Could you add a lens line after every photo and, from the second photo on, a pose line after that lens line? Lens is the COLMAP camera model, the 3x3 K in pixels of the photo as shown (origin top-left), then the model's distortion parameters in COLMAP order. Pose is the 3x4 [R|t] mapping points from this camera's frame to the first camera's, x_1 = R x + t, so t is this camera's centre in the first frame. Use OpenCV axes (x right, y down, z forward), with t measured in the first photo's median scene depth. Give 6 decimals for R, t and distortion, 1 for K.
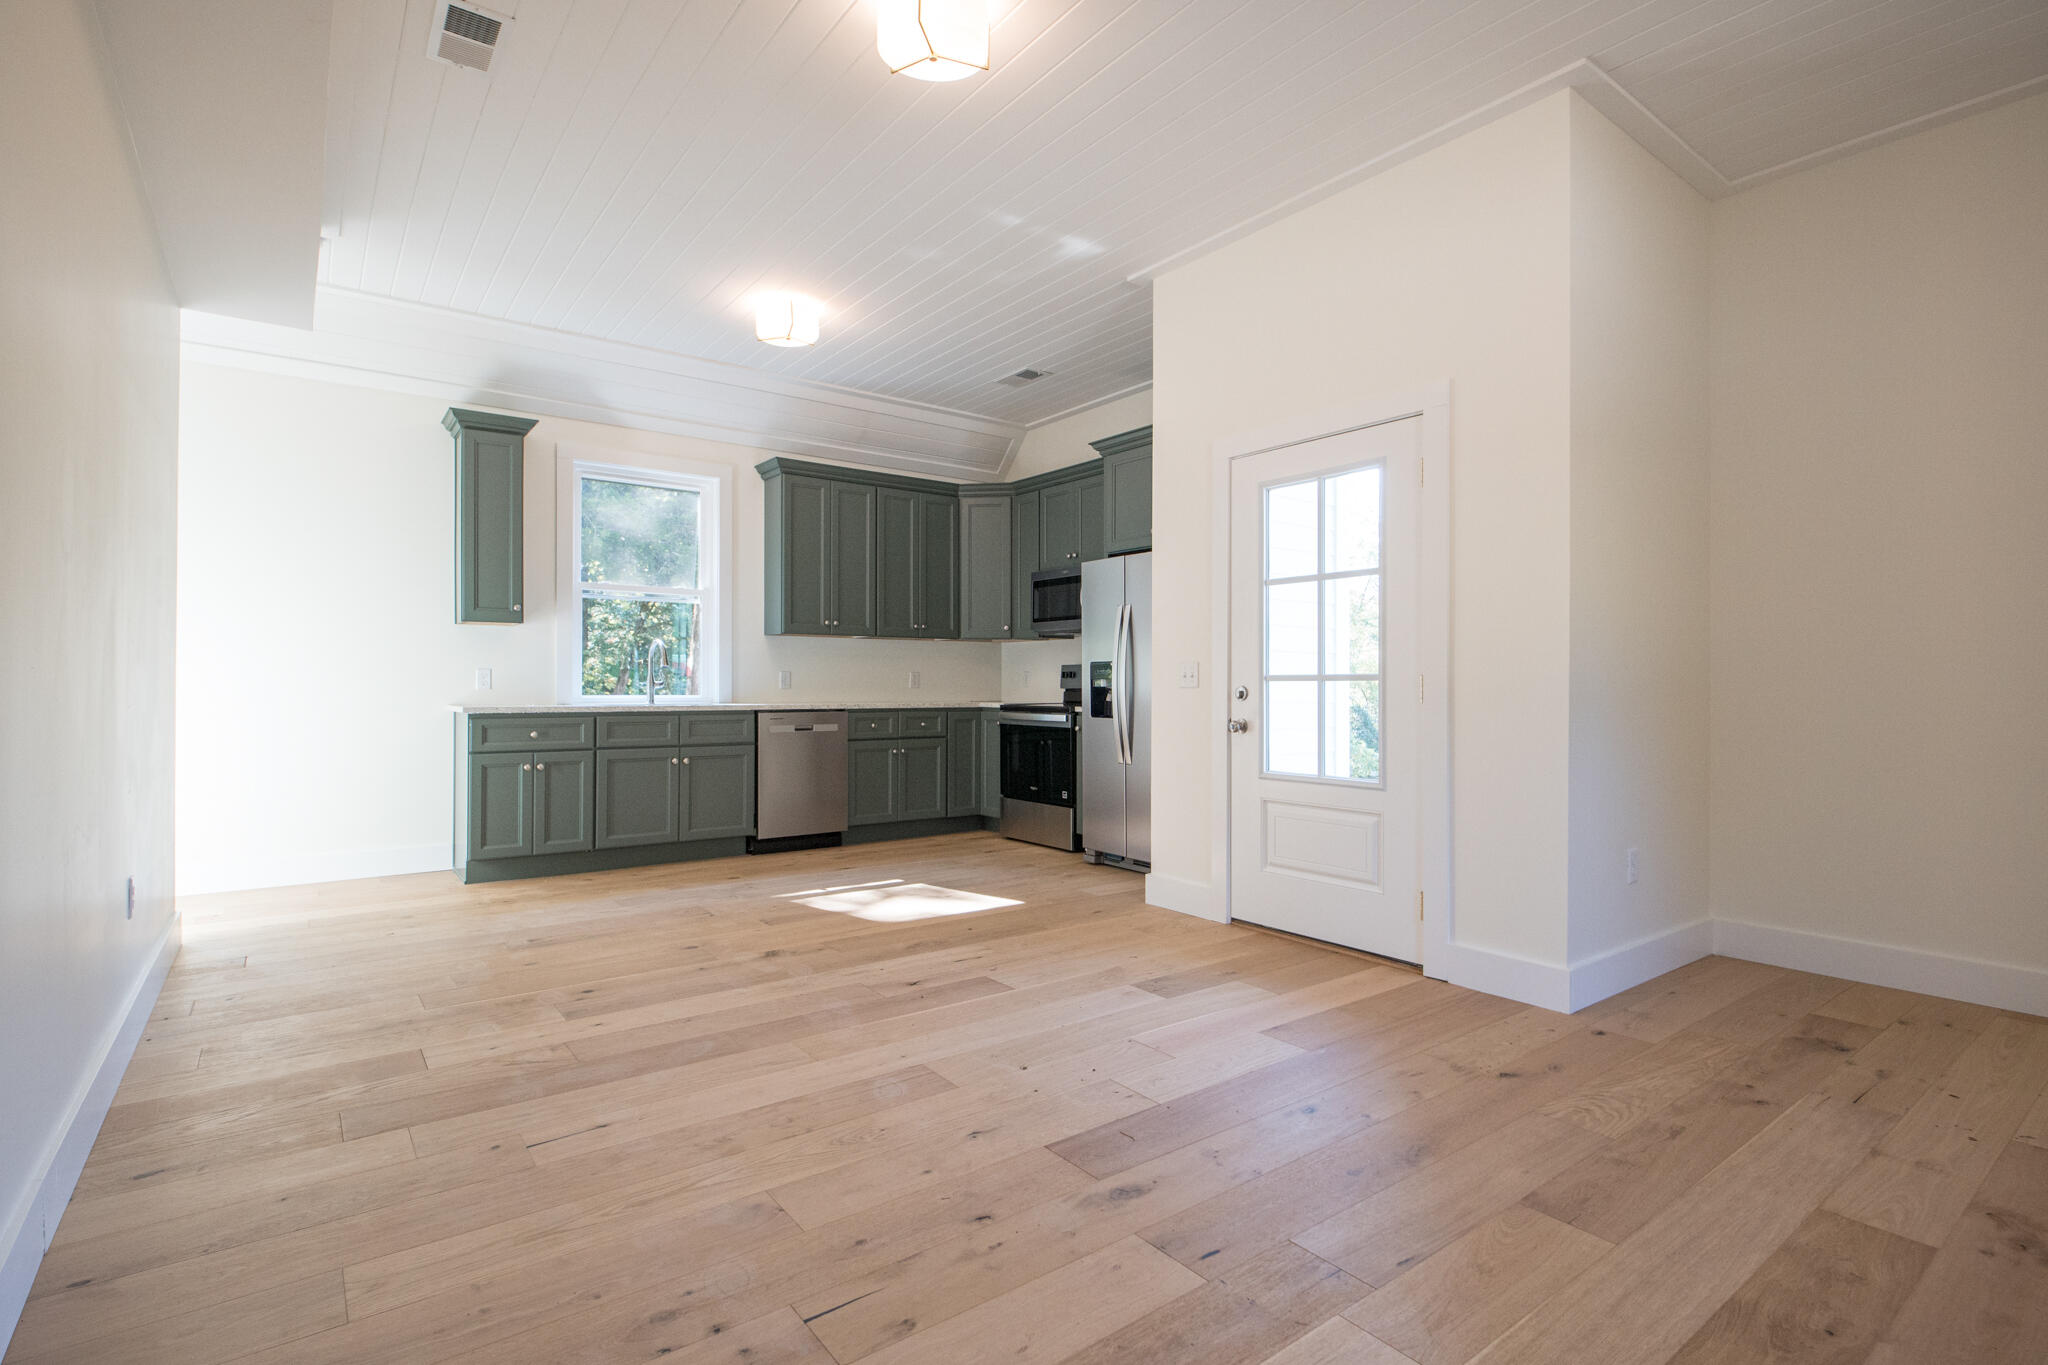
lens RADIAL K [[970.1, 0, 1019.7], [0, 970.1, 678.0], [0, 0, 1]] dist [0.008536, -0.014832]
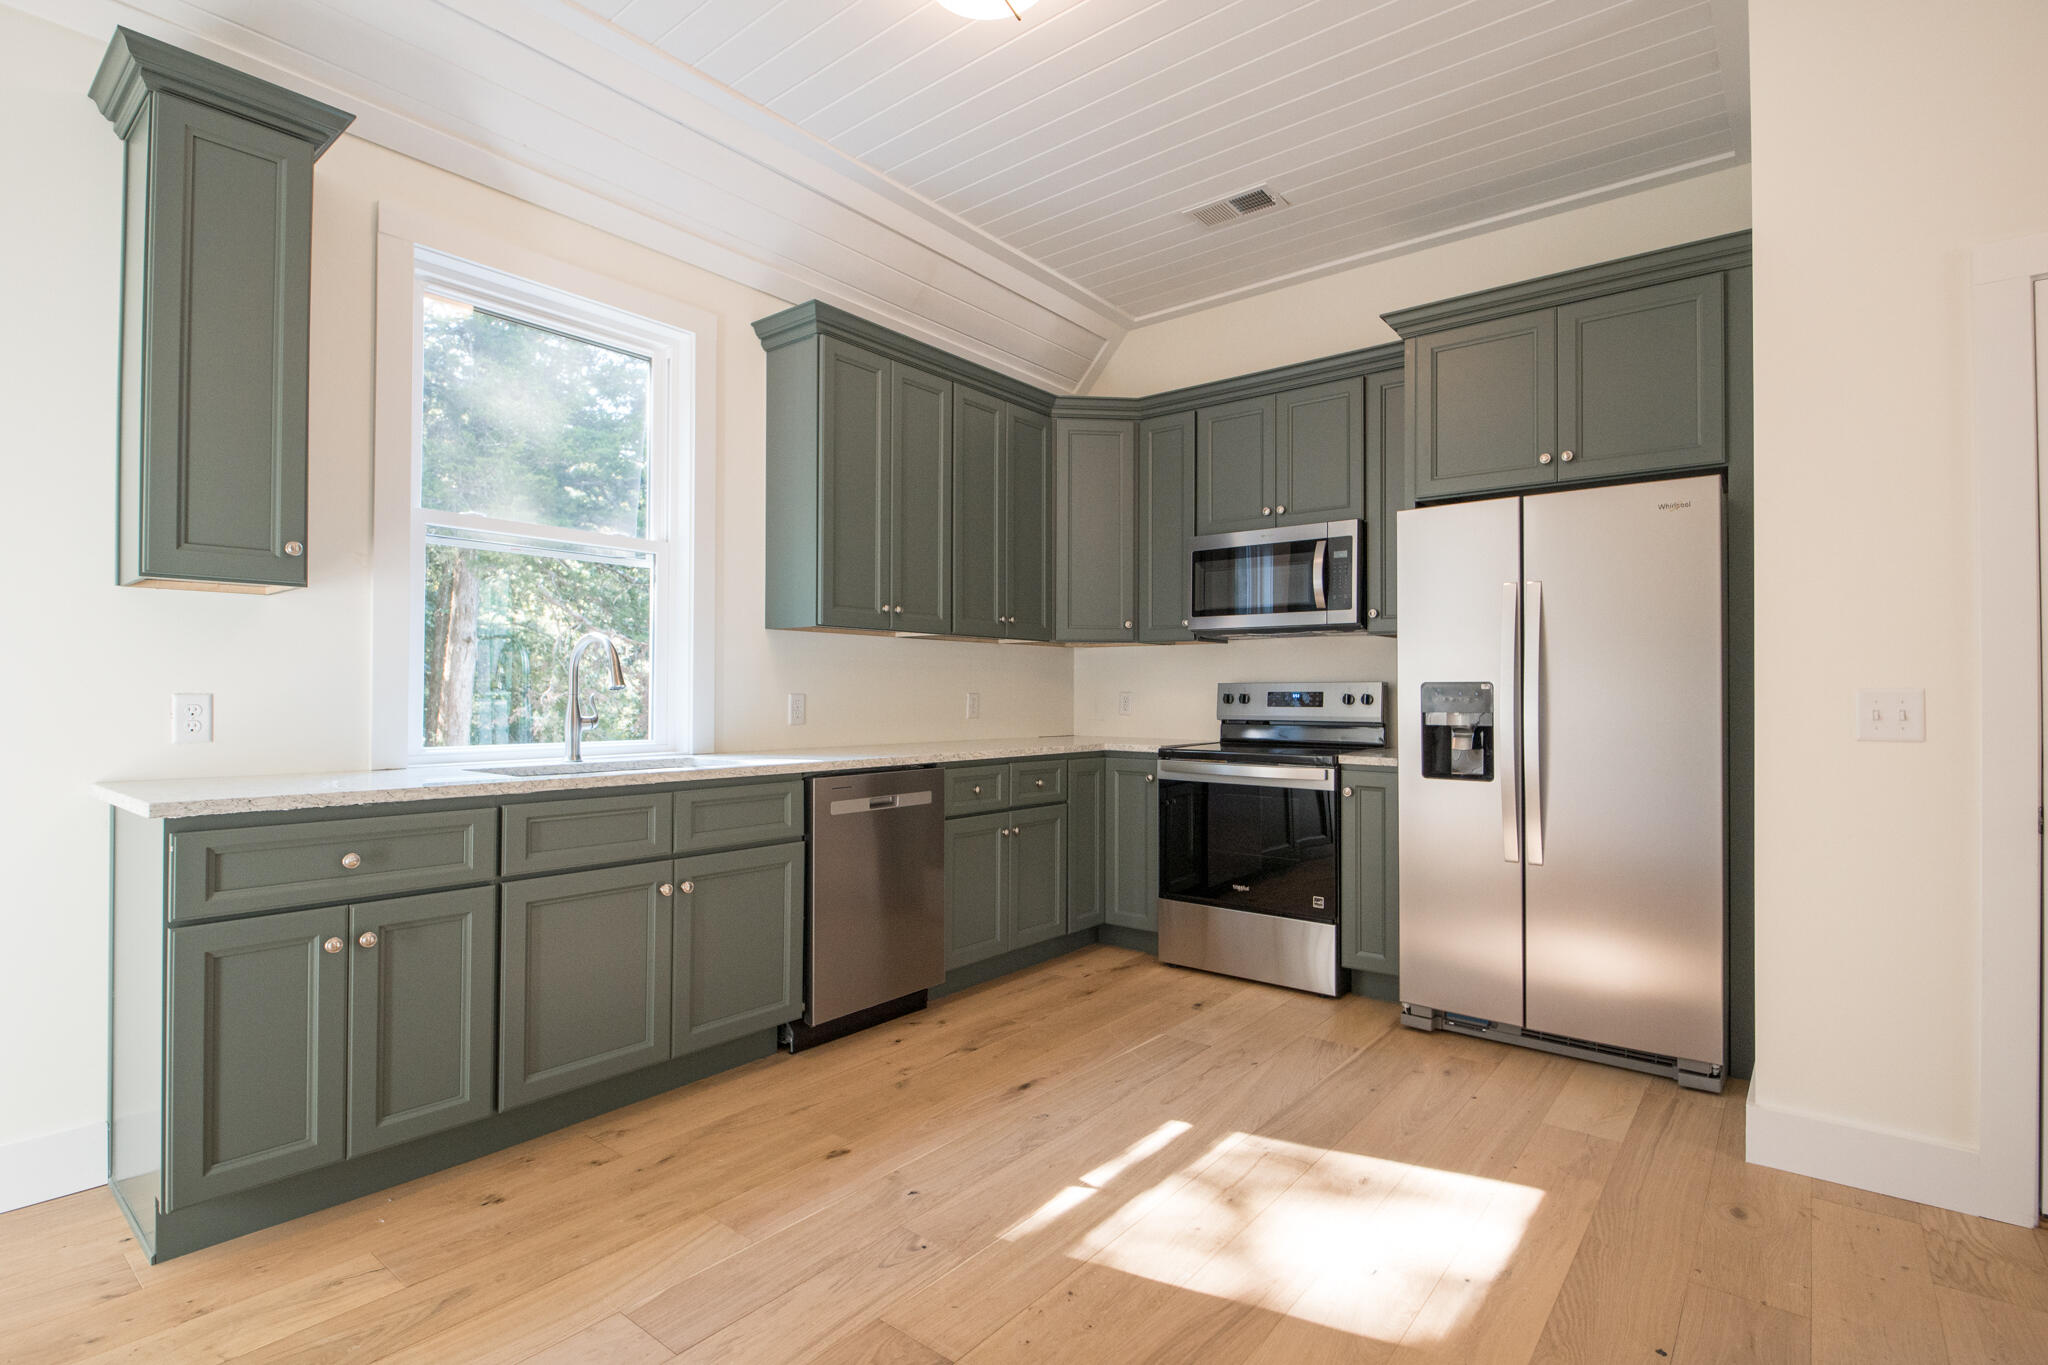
lens RADIAL K [[980.5, 0, 1022.3], [0, 980.5, 678.6], [0, 0, 1]] dist [0.012128, -0.015826]
pose [[0.969475, 0.004275, 0.245152, -0.289657], [-0.002279, 0.999962, -0.008425, -0.012772], [-0.245179, 0.007609, 0.969448, 0.470163]]
